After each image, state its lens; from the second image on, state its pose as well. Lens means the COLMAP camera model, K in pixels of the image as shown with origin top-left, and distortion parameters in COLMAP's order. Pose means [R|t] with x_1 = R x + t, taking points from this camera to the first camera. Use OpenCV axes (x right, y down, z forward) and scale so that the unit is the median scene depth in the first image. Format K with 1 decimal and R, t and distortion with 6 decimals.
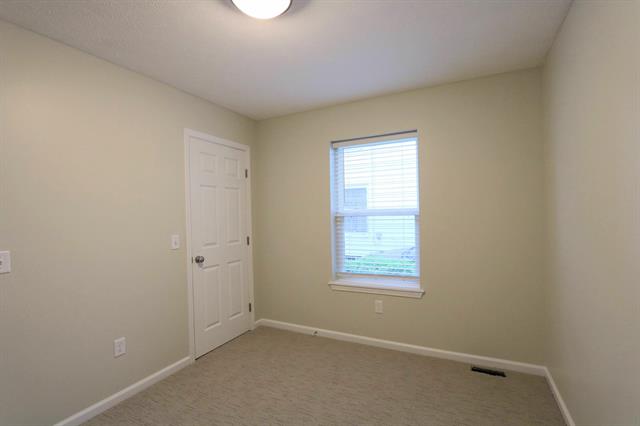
lens RADIAL K [[293.7, 0, 329.0], [0, 293.7, 213.8], [0, 0, 1]] dist [-0.014137, 0.000412]
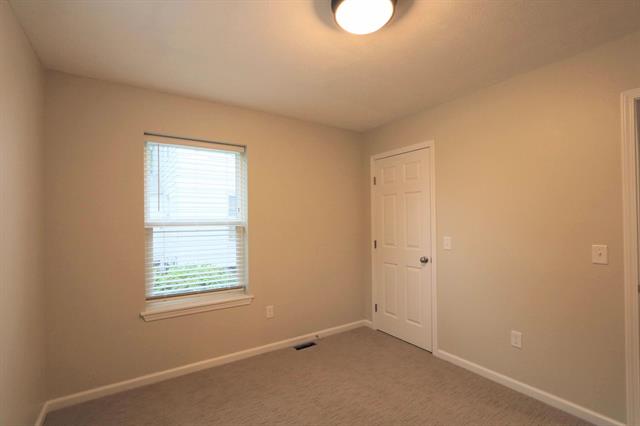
lens RADIAL K [[293.7, 0, 317.5], [0, 293.7, 212.9], [0, 0, 1]] dist [-0.014137, 0.000412]
pose [[0.488525, 0.047124, 0.871276, -0.447746], [-0.003413, 0.998636, -0.052099, 0.009870], [-0.872543, 0.022478, 0.488019, 0.221478]]
